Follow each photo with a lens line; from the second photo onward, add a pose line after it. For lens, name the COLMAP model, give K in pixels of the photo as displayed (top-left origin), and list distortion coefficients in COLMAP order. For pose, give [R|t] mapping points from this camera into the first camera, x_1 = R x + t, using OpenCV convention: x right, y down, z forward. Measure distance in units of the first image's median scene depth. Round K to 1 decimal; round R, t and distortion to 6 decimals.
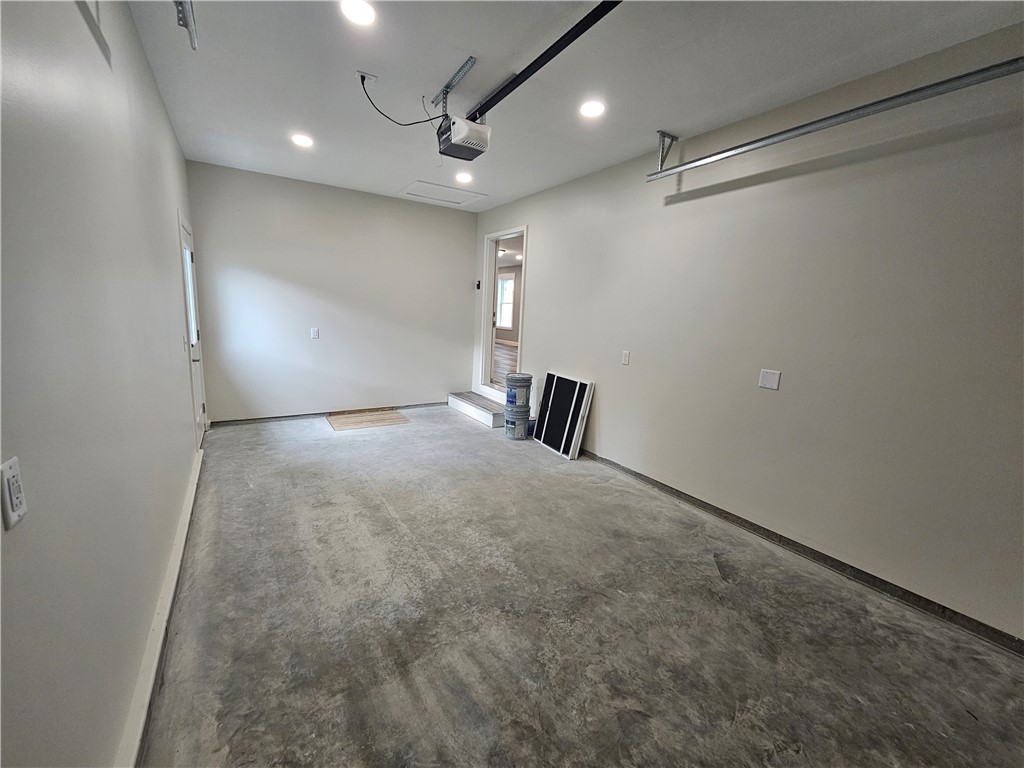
lens RADIAL K [[418.8, 0, 512.0], [0, 418.8, 383.8], [0, 0, 1]] dist [-0.000792, 0.000768]
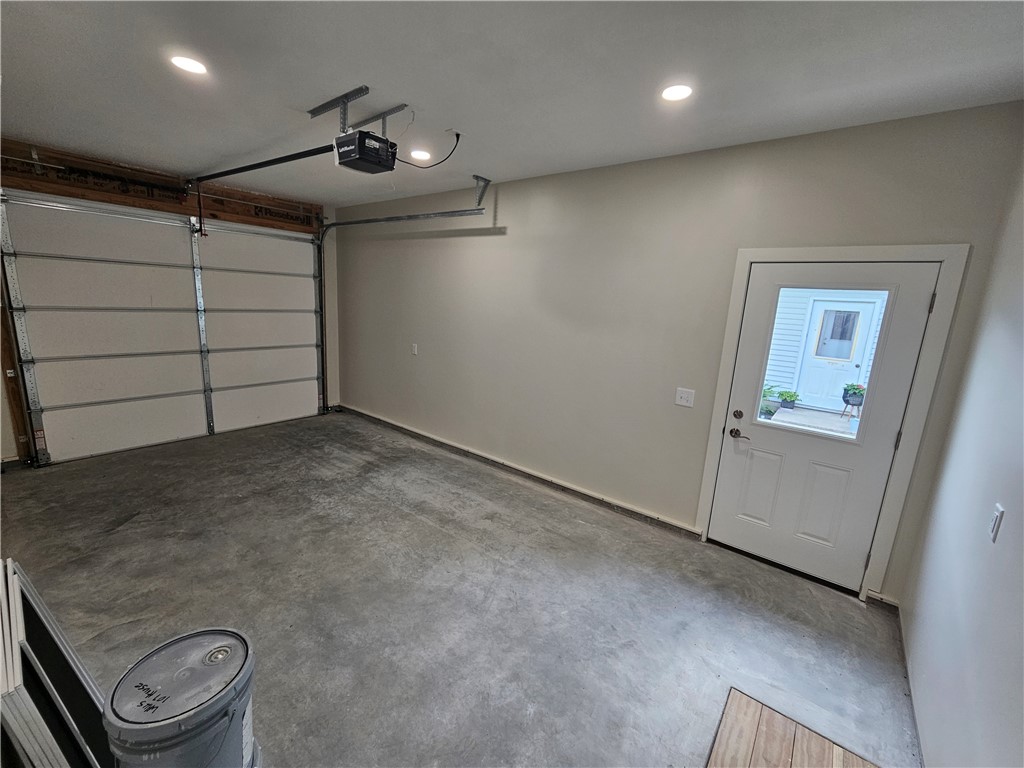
lens RADIAL K [[418.8, 0, 511.4], [0, 418.8, 384.2], [0, 0, 1]] dist [-0.000792, 0.000768]
pose [[-0.939722, -0.027058, -0.340867, -0.120672], [-0.151326, 0.926840, 0.343611, -0.473415], [0.306632, 0.374481, -0.875066, 2.051193]]
